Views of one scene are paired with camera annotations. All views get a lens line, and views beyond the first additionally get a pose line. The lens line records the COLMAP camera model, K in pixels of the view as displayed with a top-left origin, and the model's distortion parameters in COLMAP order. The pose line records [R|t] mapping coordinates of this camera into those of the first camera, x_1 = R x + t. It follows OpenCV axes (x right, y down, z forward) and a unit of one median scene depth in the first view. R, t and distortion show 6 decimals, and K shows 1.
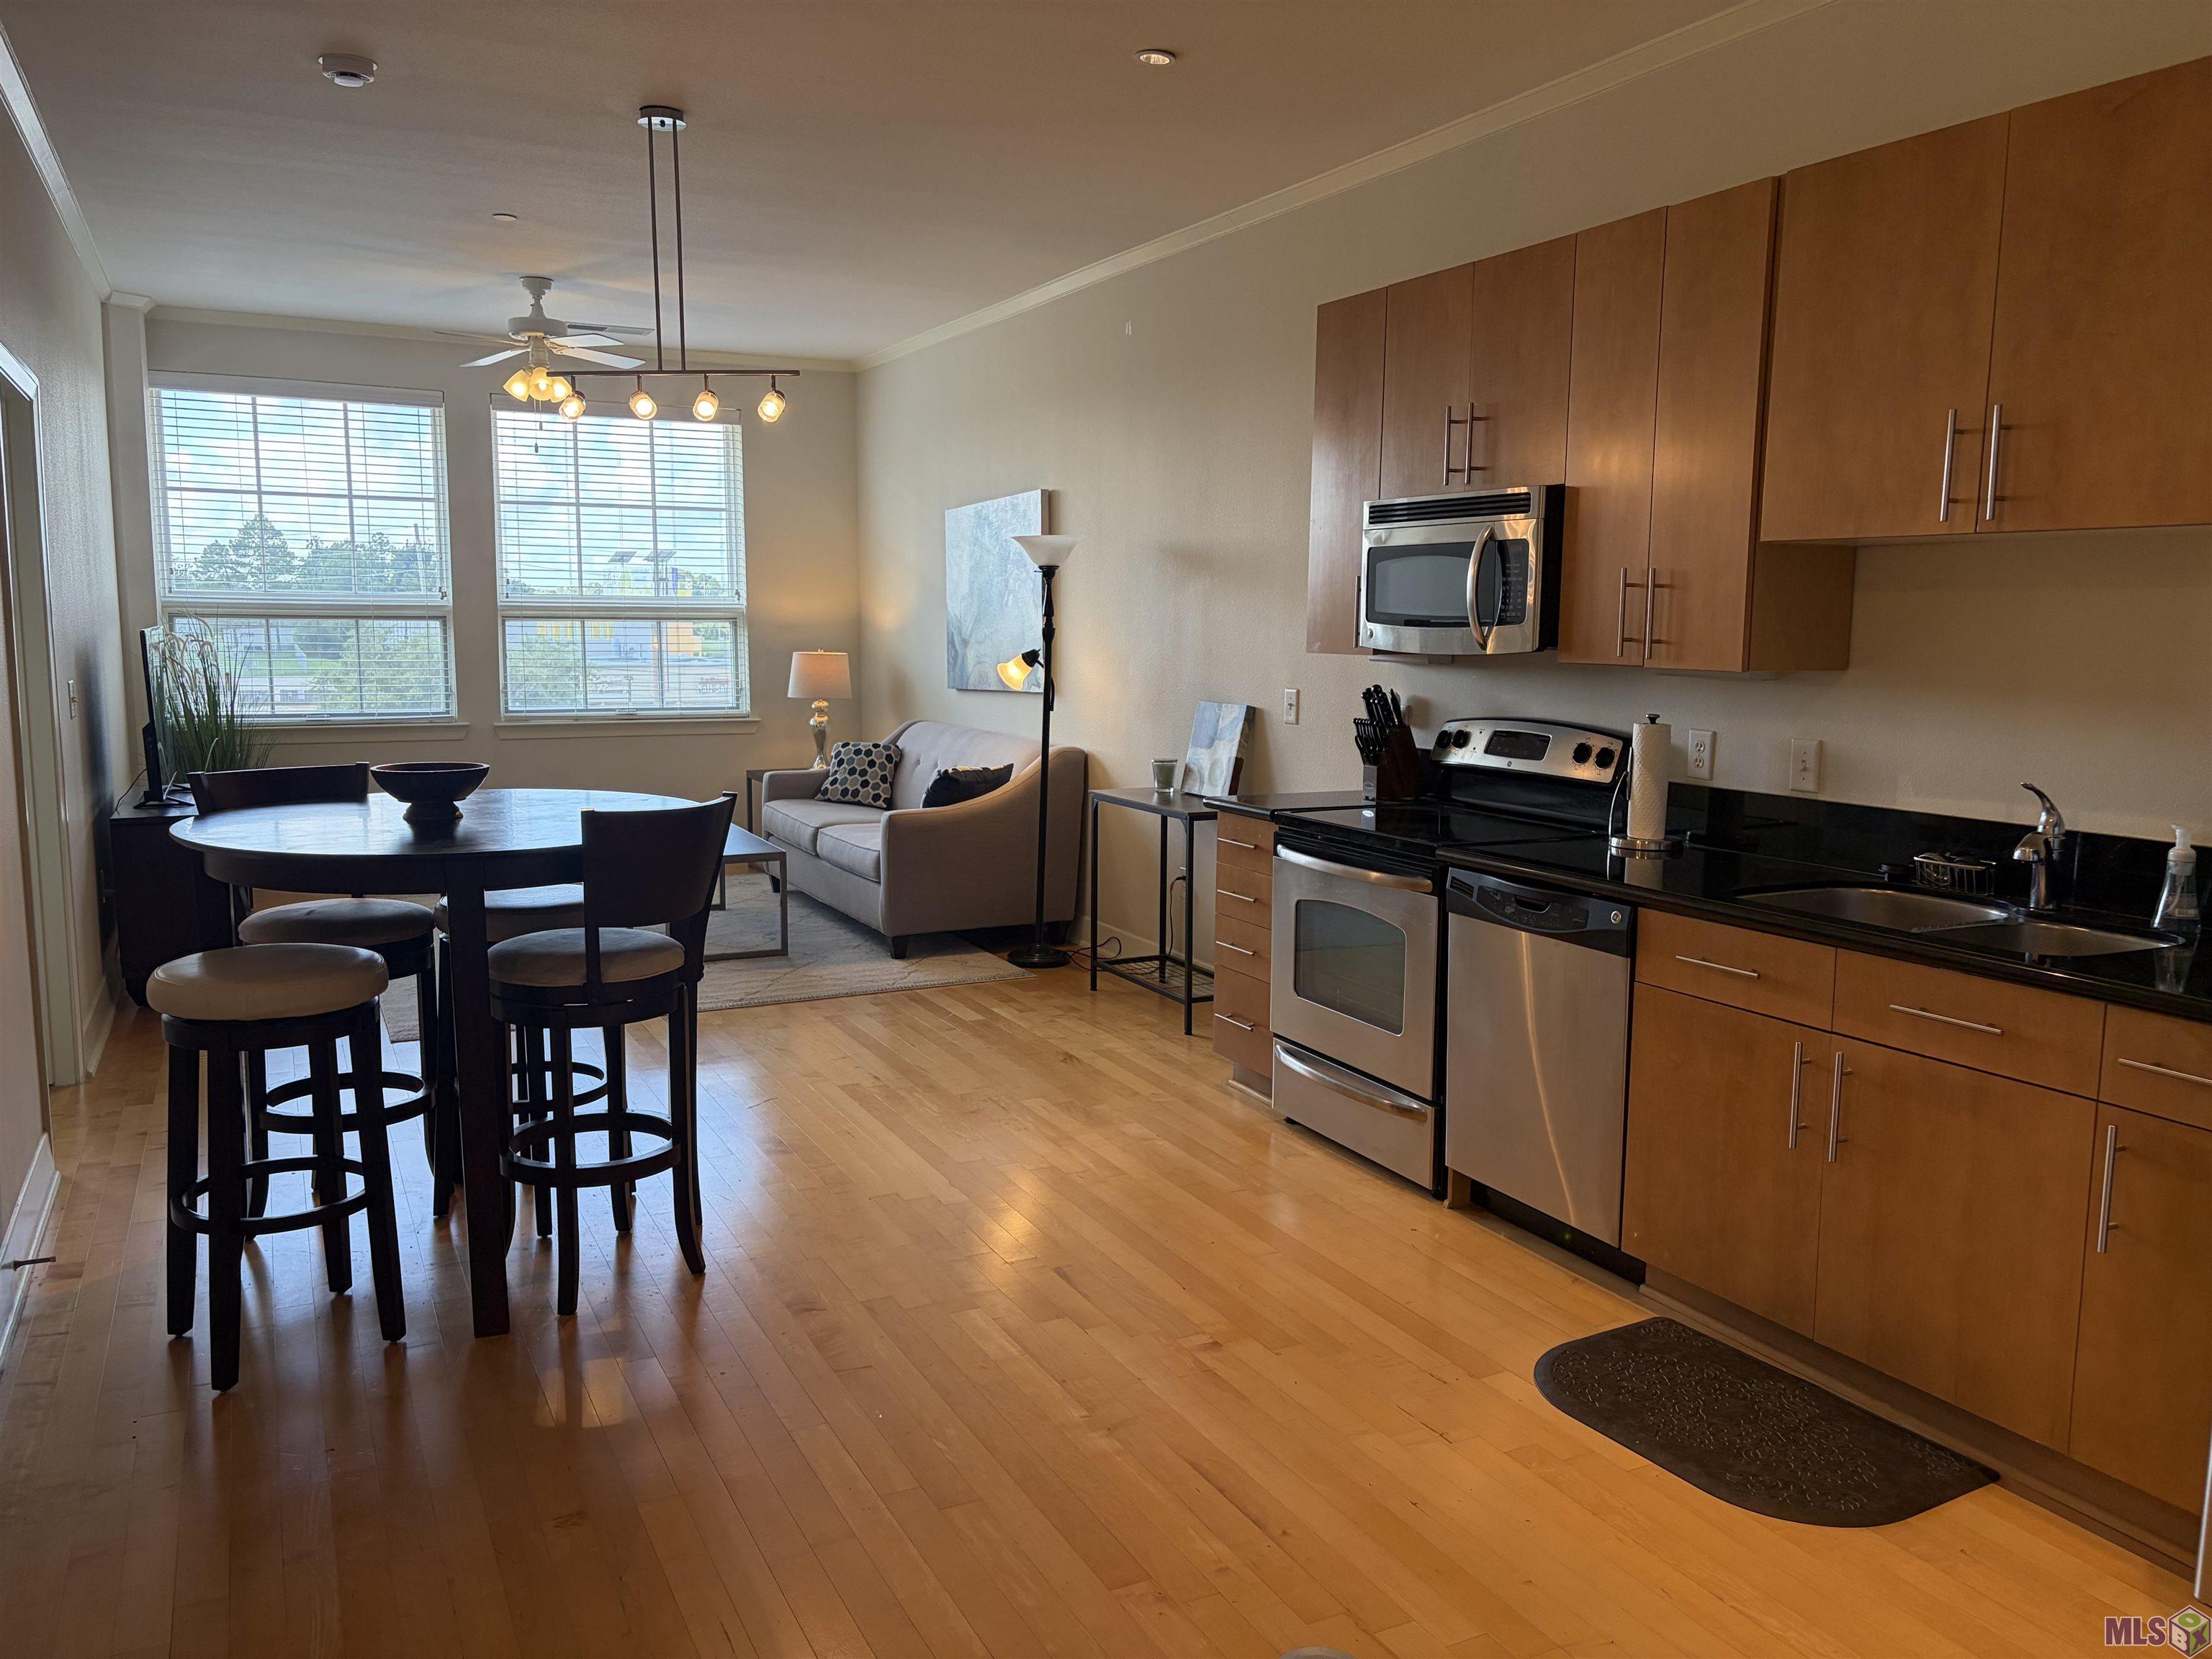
lens RADIAL K [[1672.3, 0, 1102.9], [0, 1672.3, 828.6], [0, 0, 1]] dist [0.060316, -0.054877]
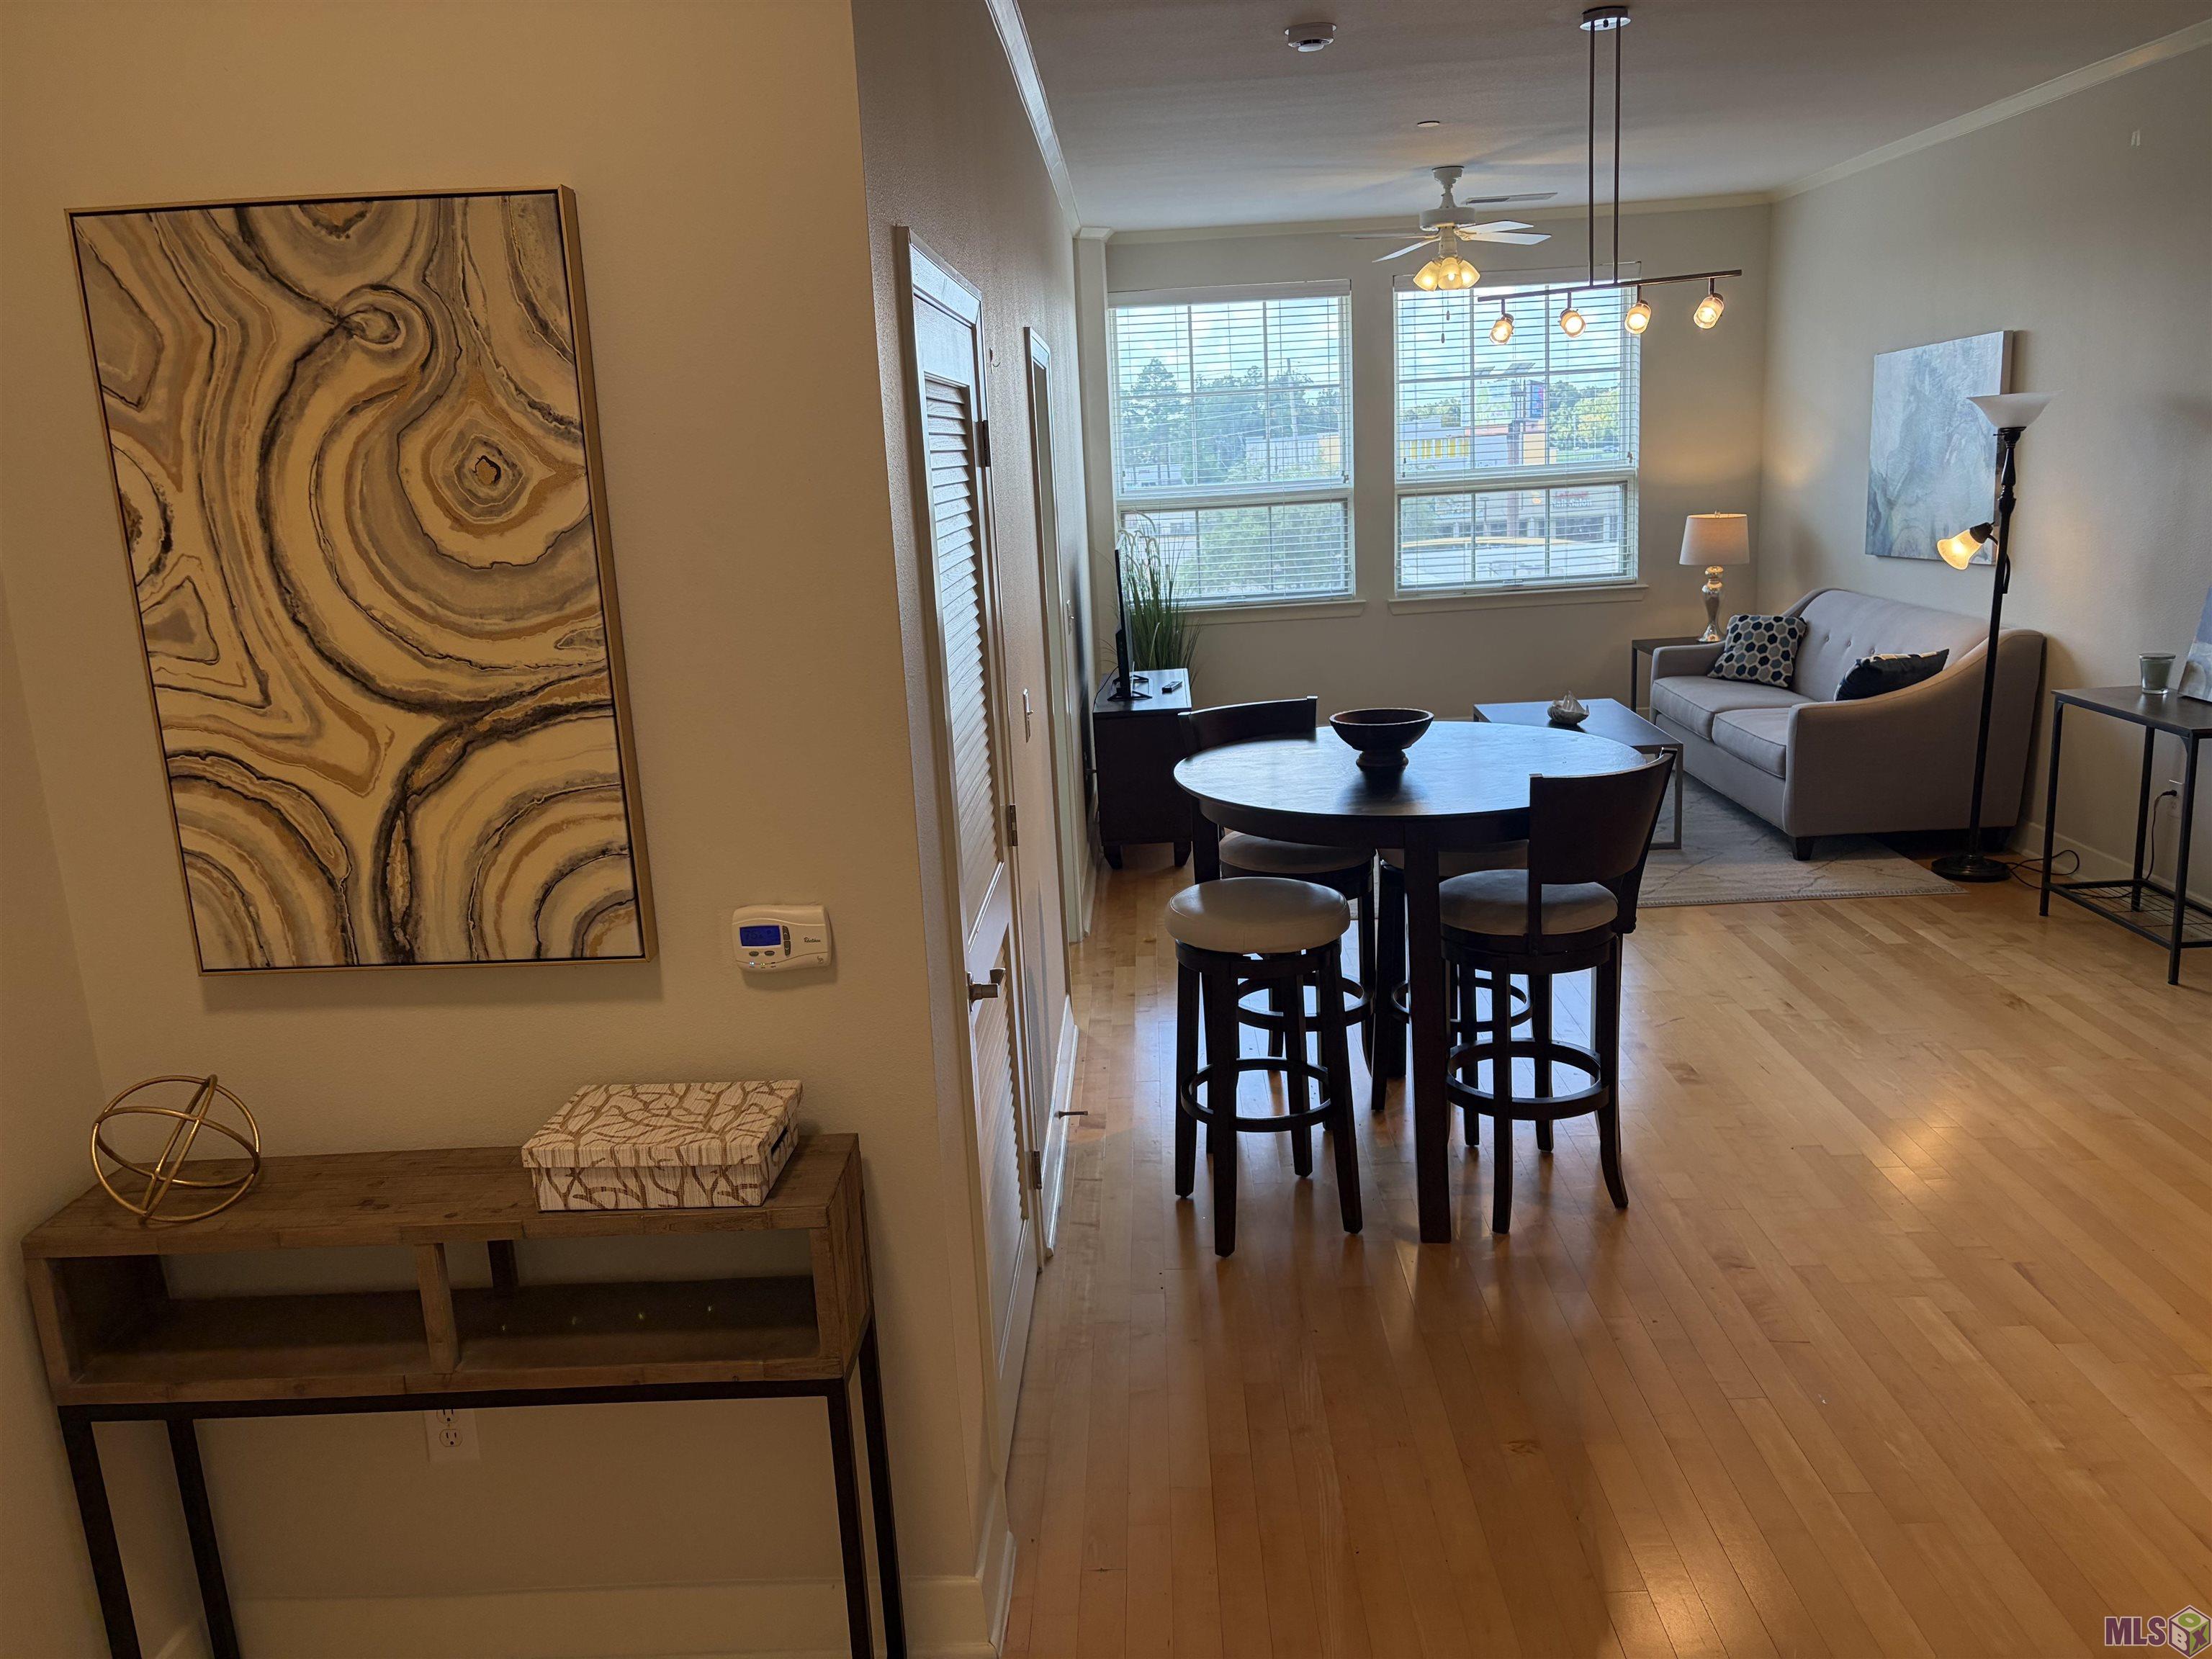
lens RADIAL K [[1672.3, 0, 1109.6], [0, 1672.3, 828.0], [0, 0, 1]] dist [0.060316, -0.054877]
pose [[0.883332, 0.049970, -0.466078, -0.036176], [0.000957, 0.994107, 0.108396, -0.064484], [0.468748, -0.096195, 0.878079, -0.029998]]
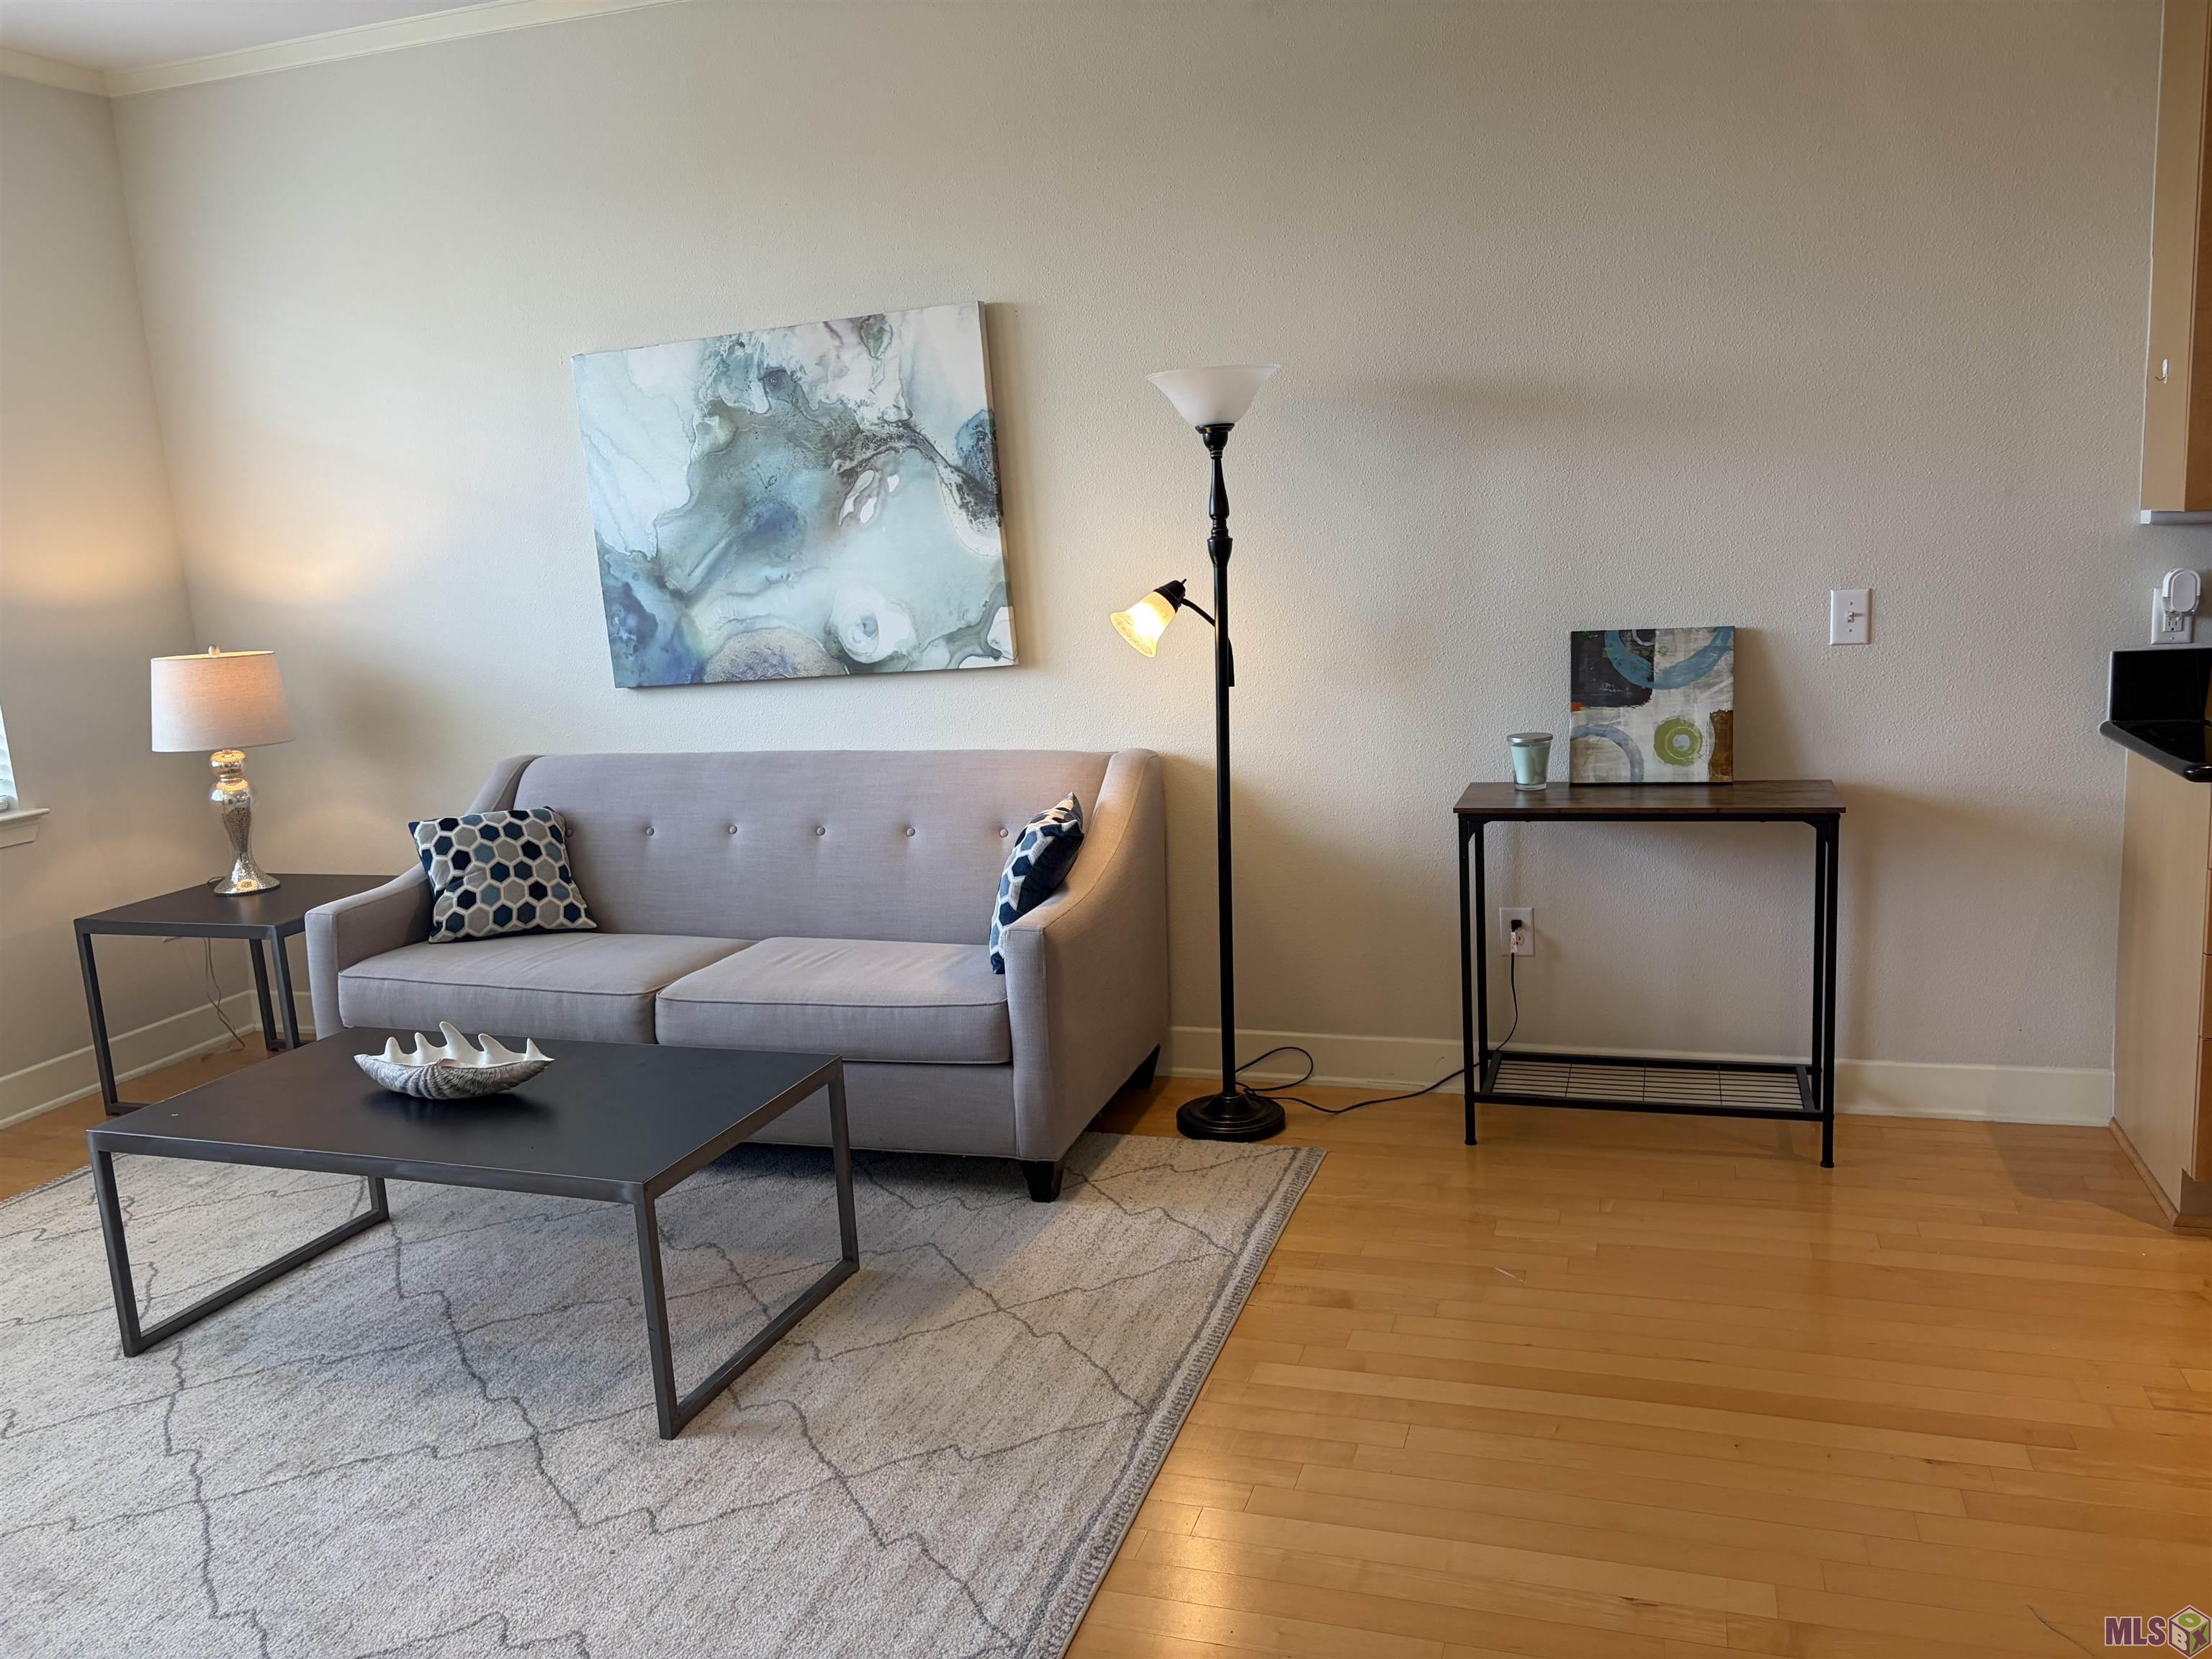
lens RADIAL K [[1672.3, 0, 1115.4], [0, 1672.3, 838.7], [0, 0, 1]] dist [0.060316, -0.054877]
pose [[0.702017, -0.183288, 0.688170, -0.657219], [0.154463, 0.982498, 0.104108, -0.122133], [-0.695207, 0.033212, 0.718041, 0.895357]]
